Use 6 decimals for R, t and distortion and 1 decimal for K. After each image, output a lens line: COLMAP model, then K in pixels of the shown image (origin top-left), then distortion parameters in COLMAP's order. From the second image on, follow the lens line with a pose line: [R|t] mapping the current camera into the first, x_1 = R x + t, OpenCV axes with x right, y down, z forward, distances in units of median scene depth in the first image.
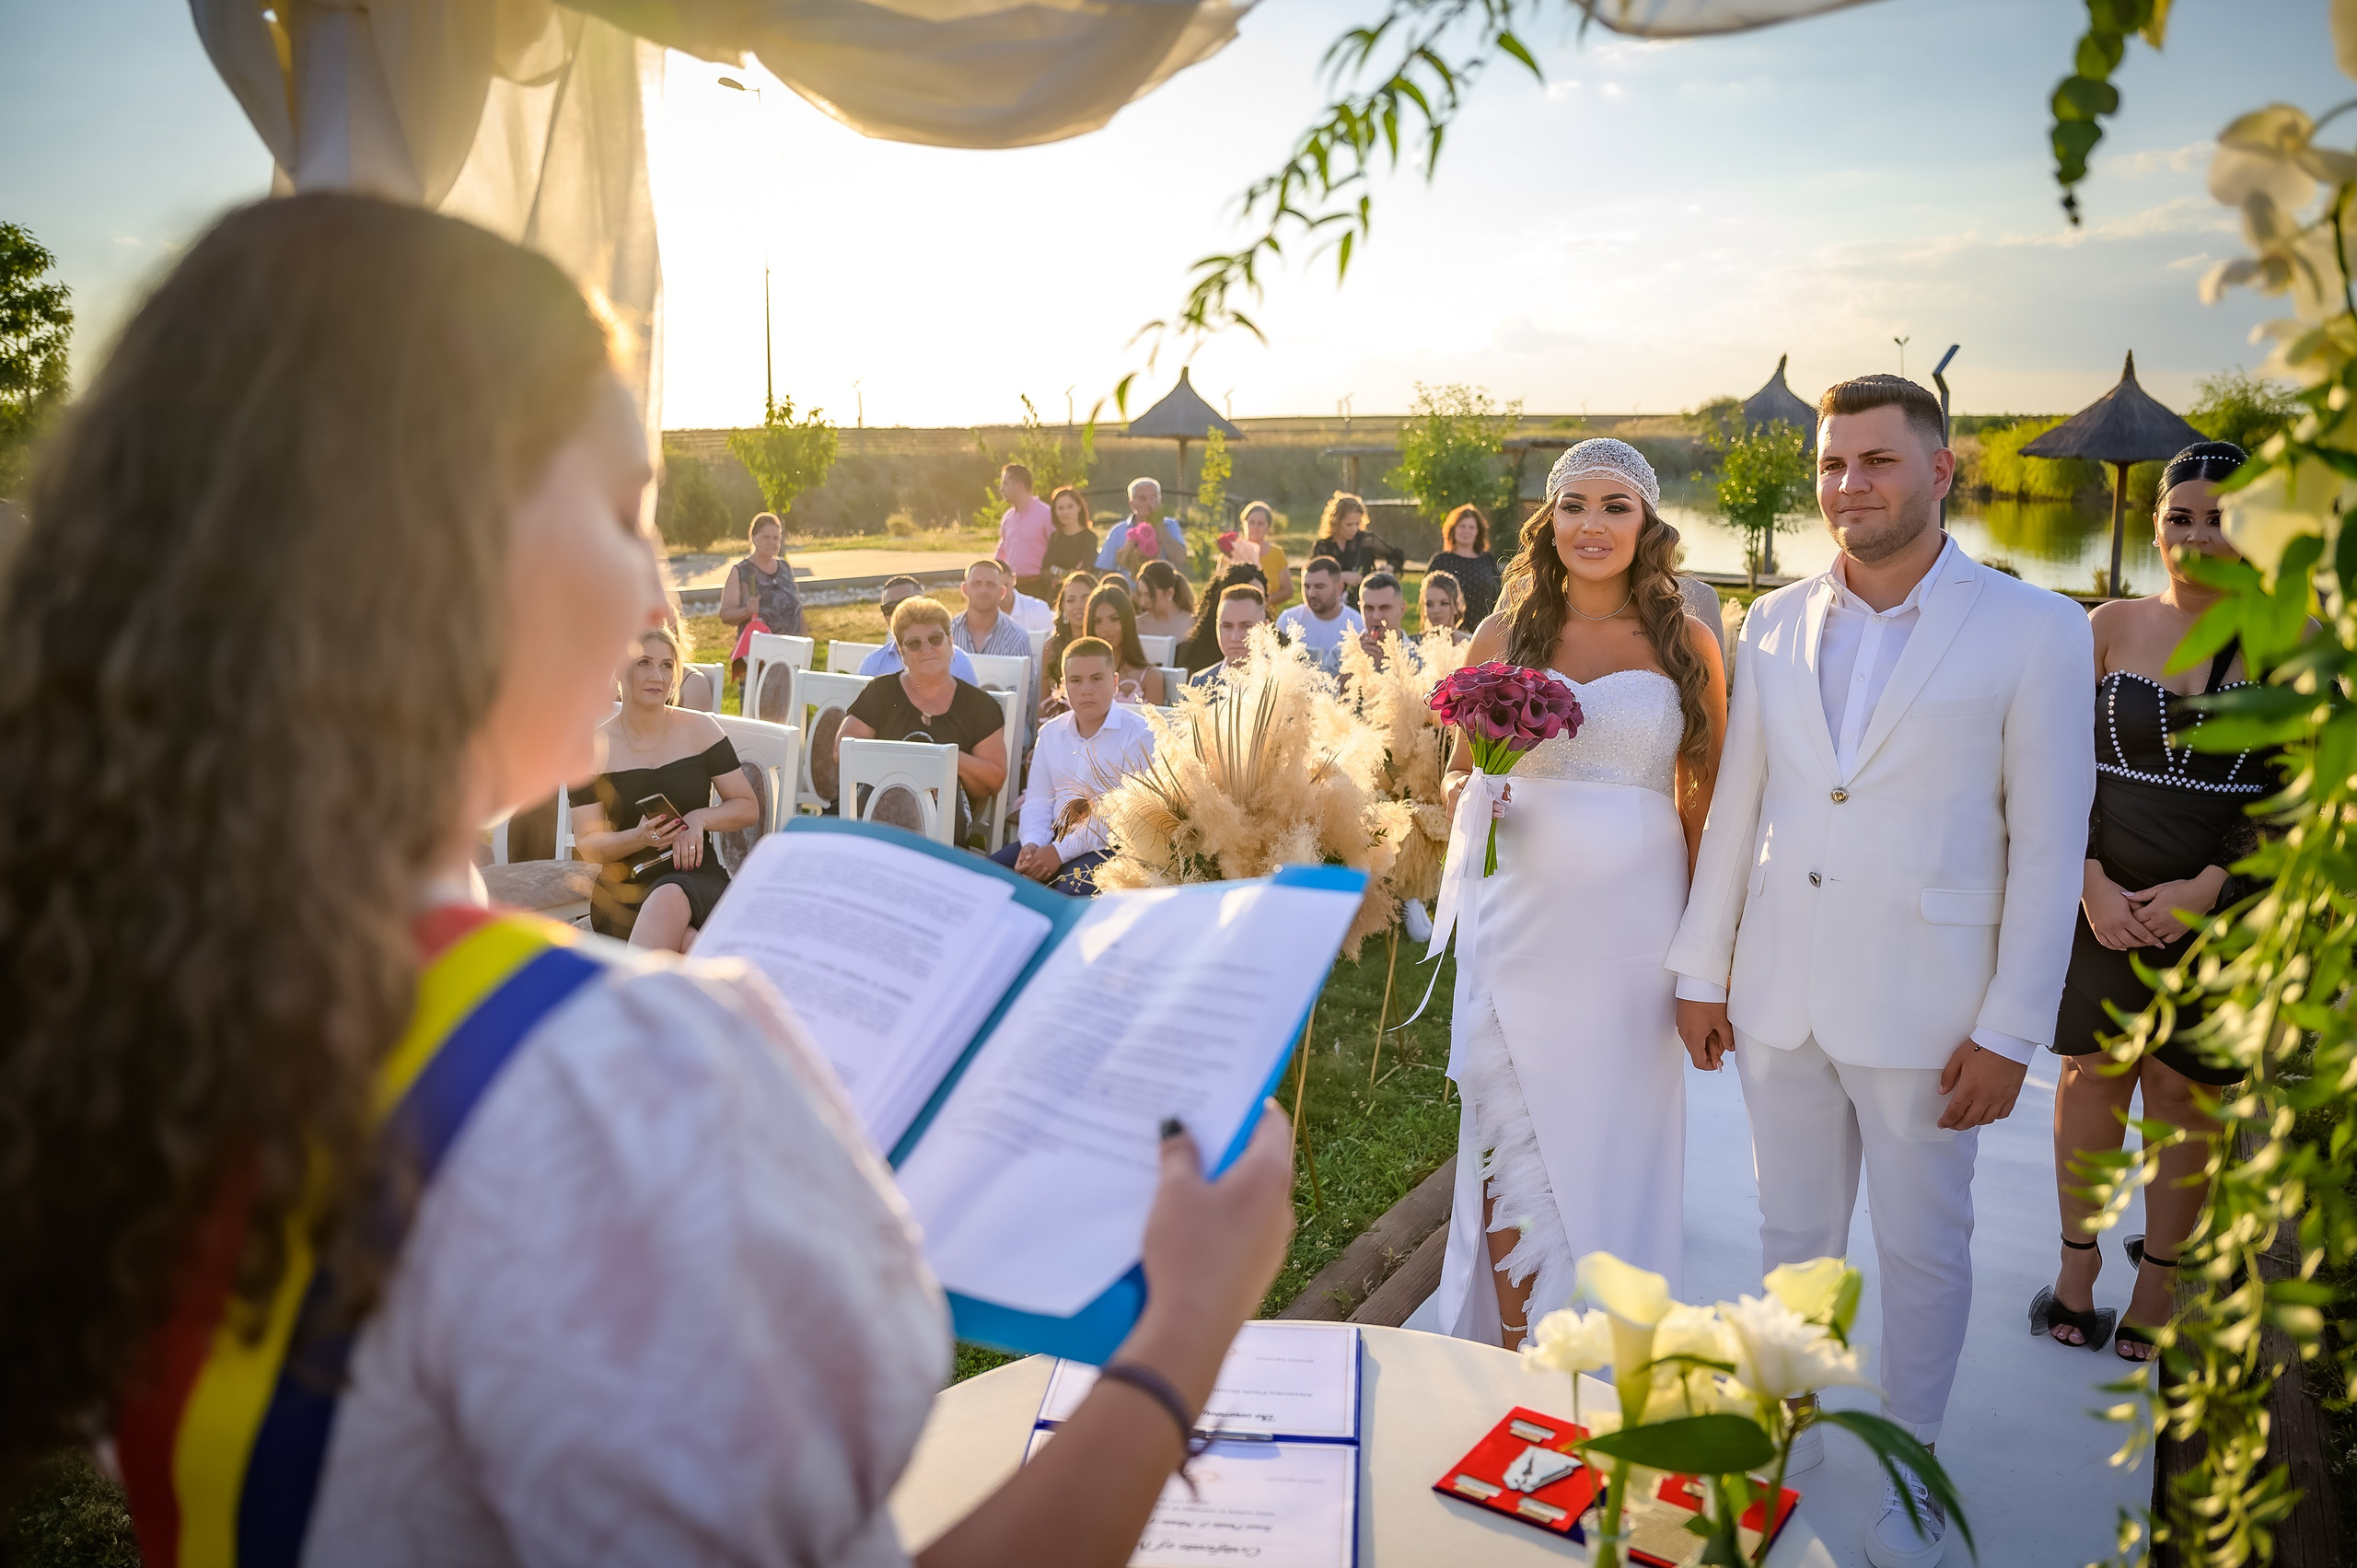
lens RADIAL K [[1721.1, 0, 1184.2], [0, 1721.1, 777.1], [0, 0, 1]] dist [-0.140711, 0.082585]
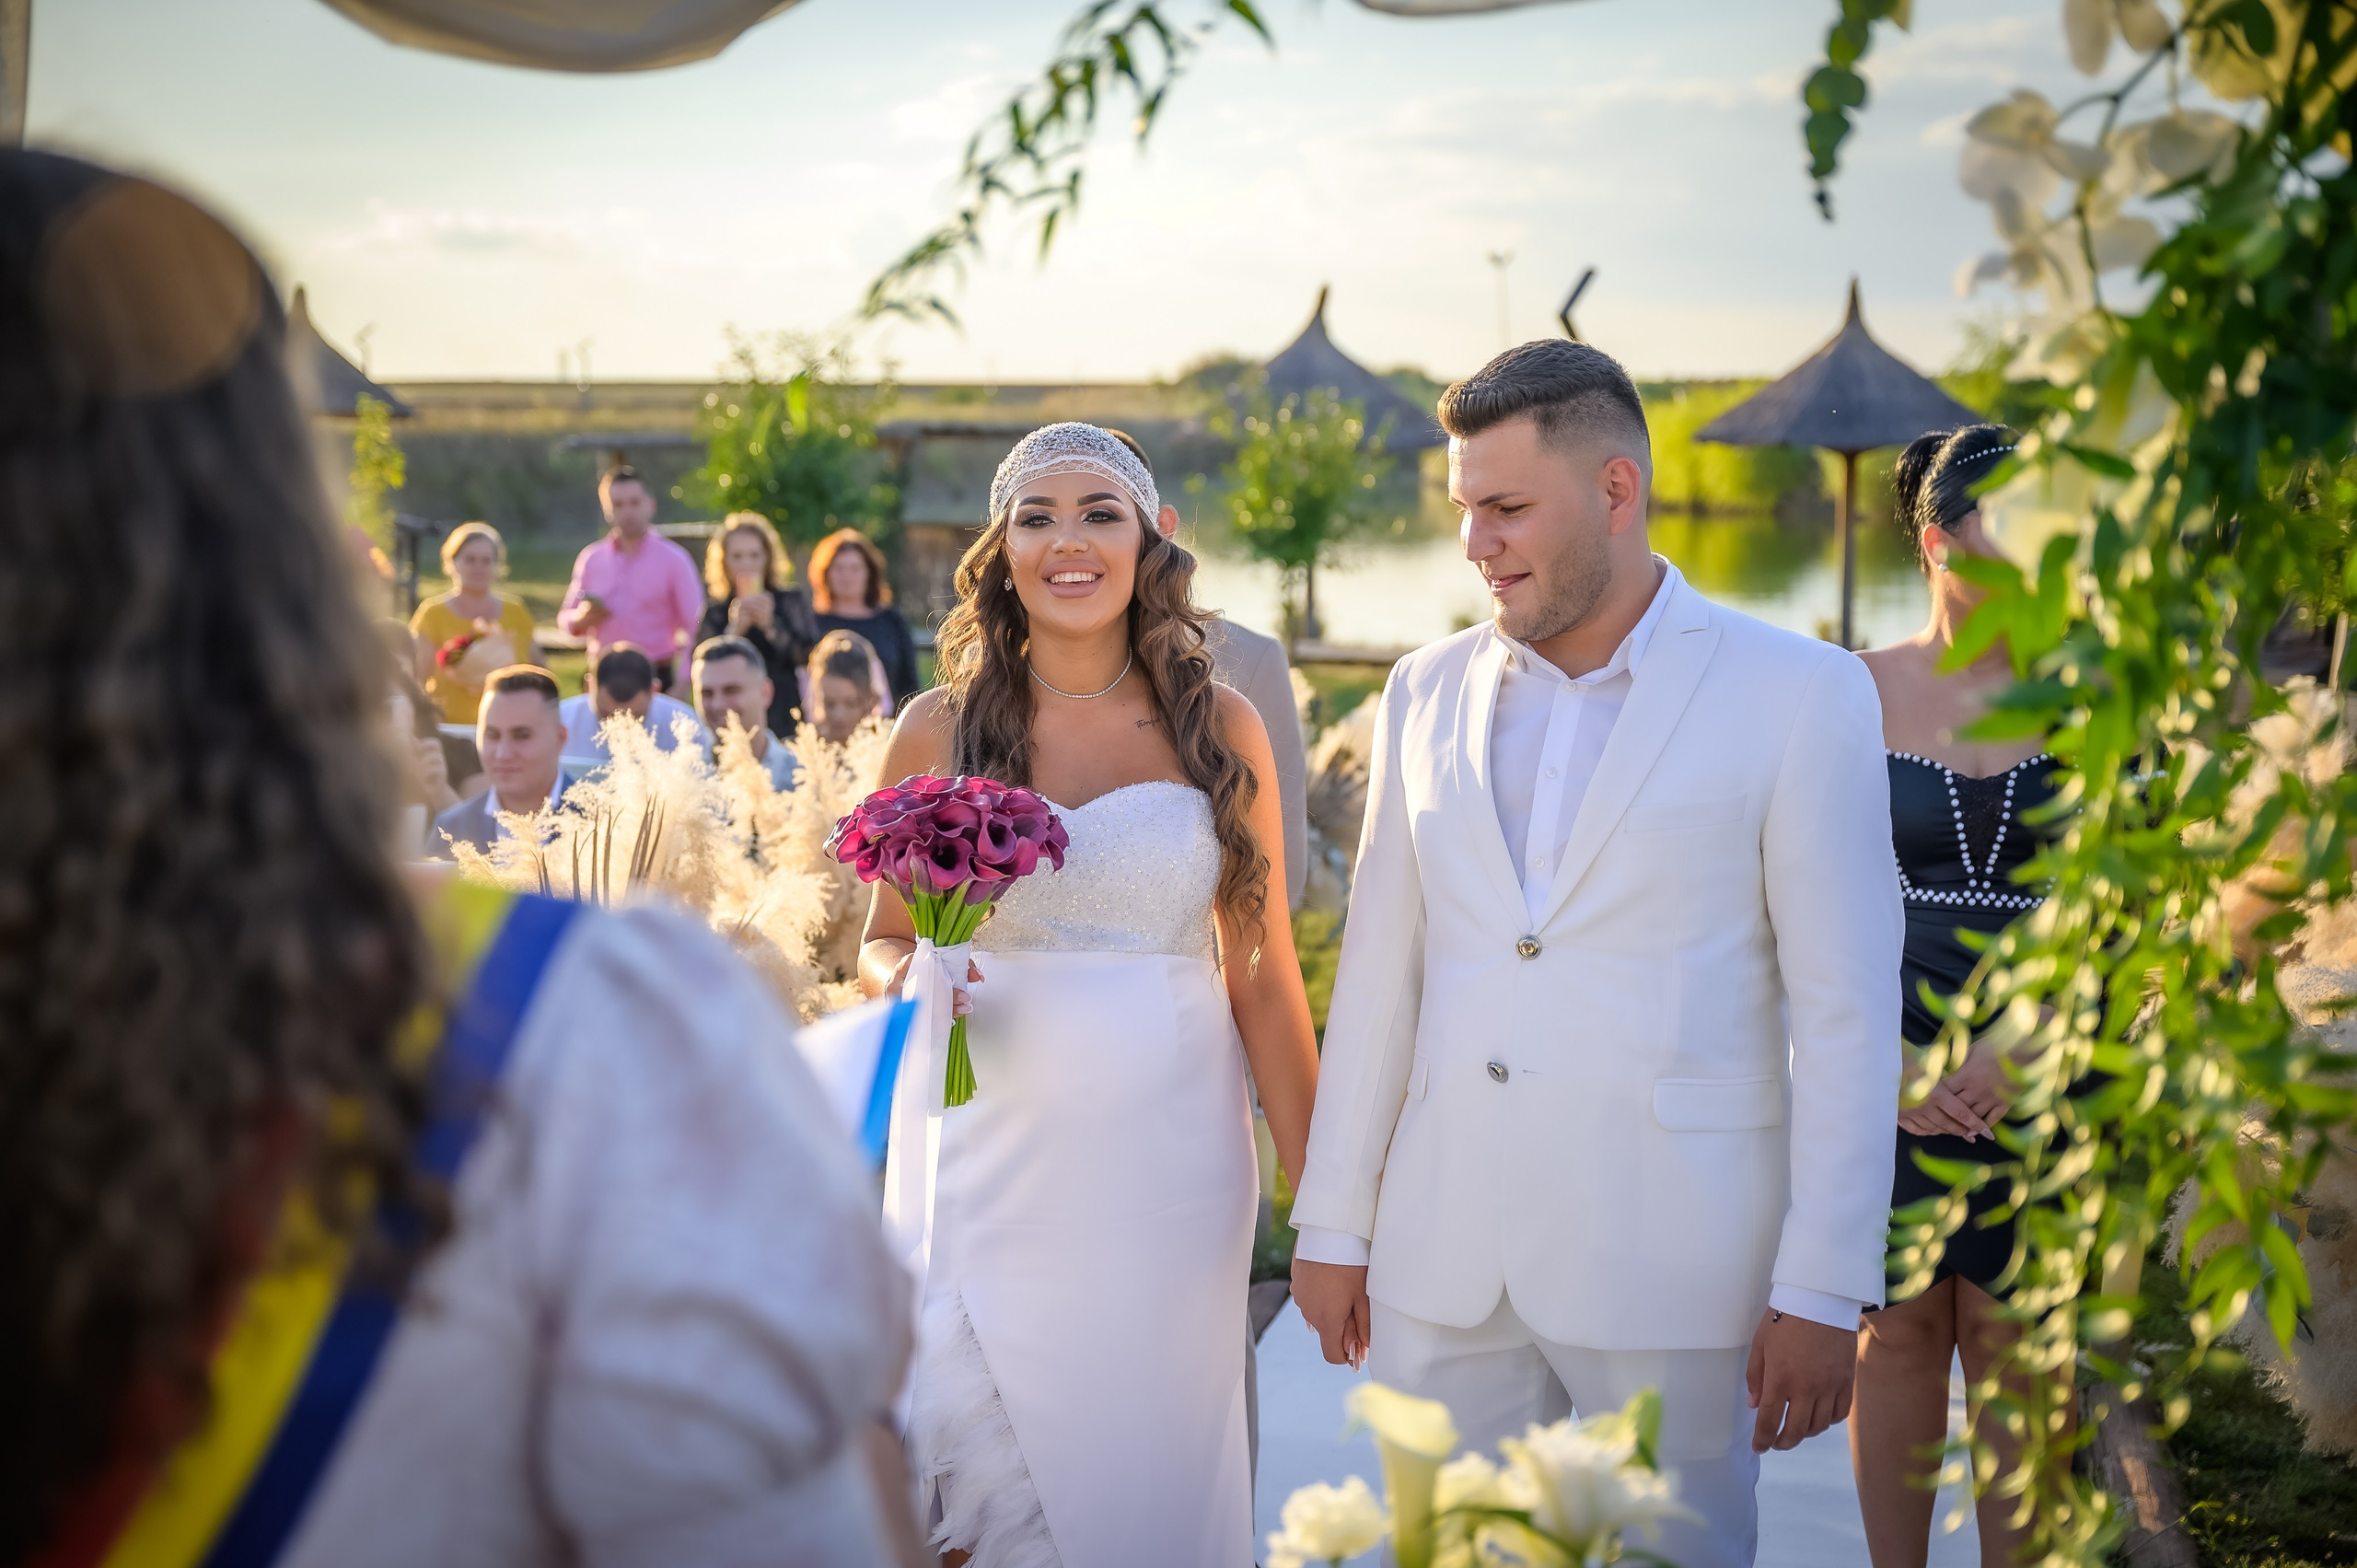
lens RADIAL K [[2960.4, 0, 1175.8], [0, 2960.4, 780.6], [0, 0, 1]] dist [0.130735, 0.005297]
pose [[0.958619, -0.024631, 0.283624, -0.075080], [0.045906, 0.996587, -0.068609, 0.021607], [-0.280966, 0.078790, 0.956478, -0.123379]]
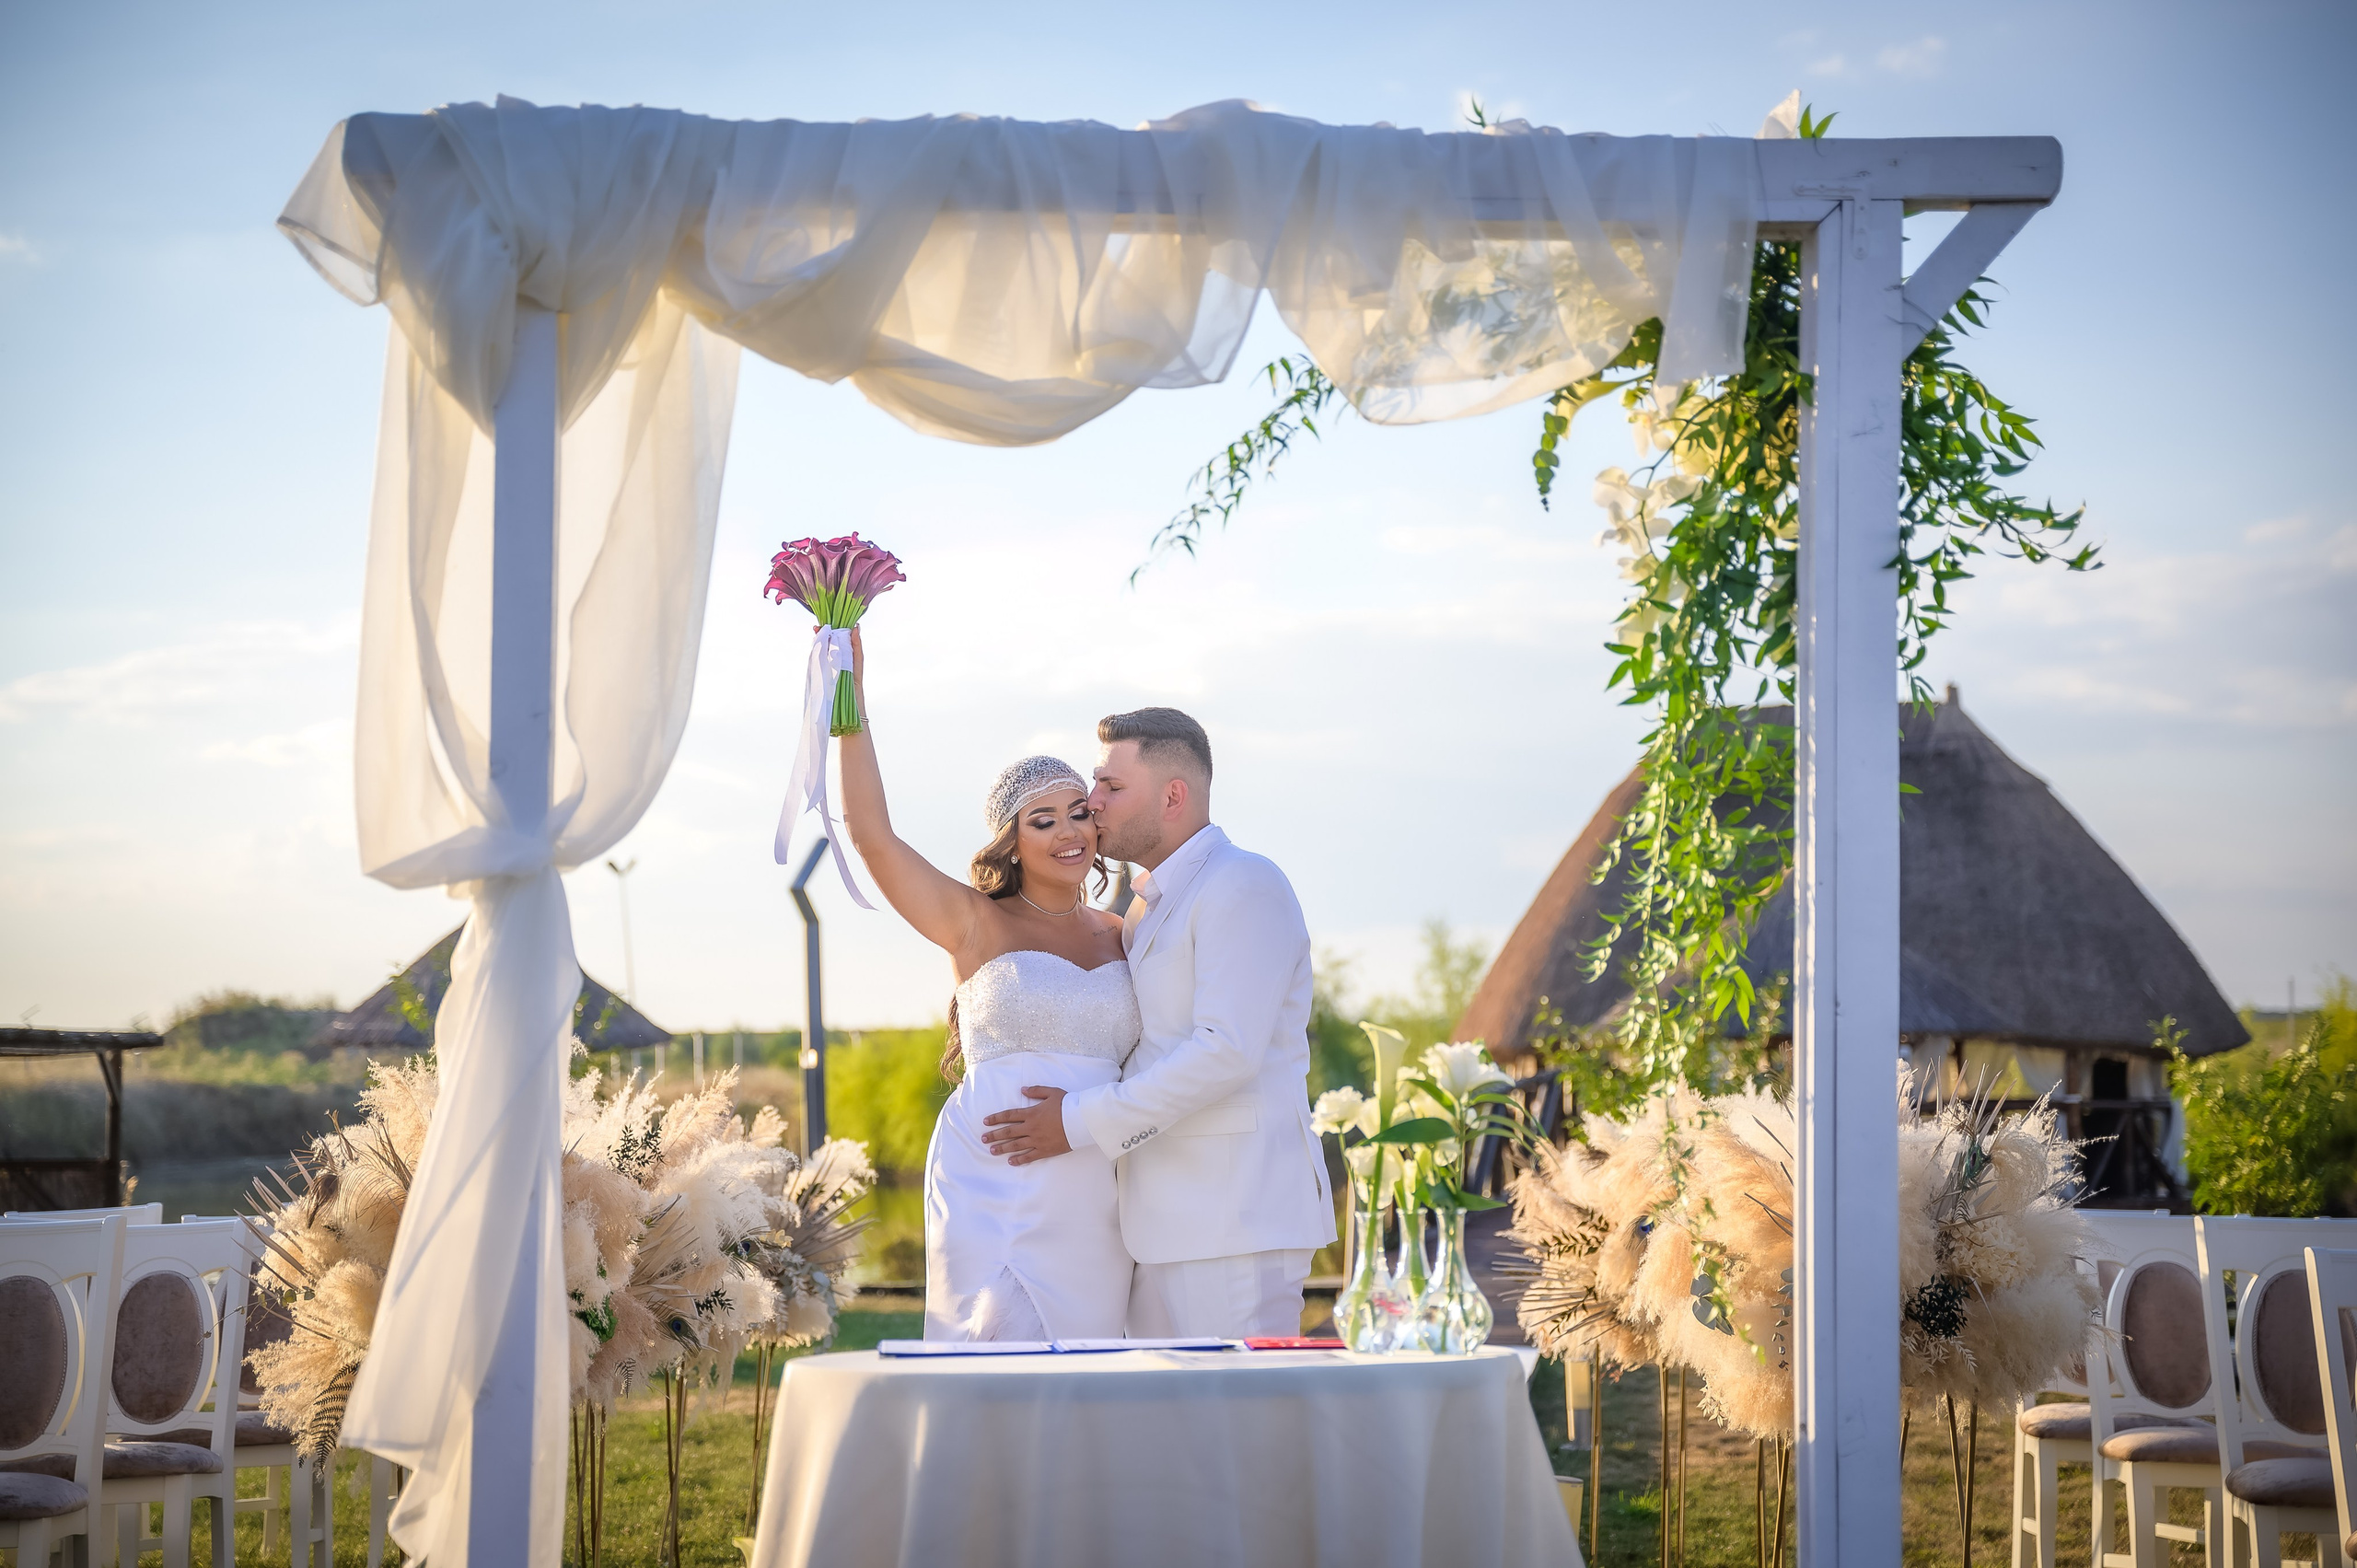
lens RADIAL K [[3893.7, 0, 1090.9], [0, 3893.7, 963.1], [0, 0, 1]] dist [0.202266, -0.011633]
pose [[0.868438, 0.013211, 0.495623, -0.618086], [0.099639, 0.974600, -0.200568, 0.299000], [-0.485683, 0.223565, 0.845063, -0.723193]]
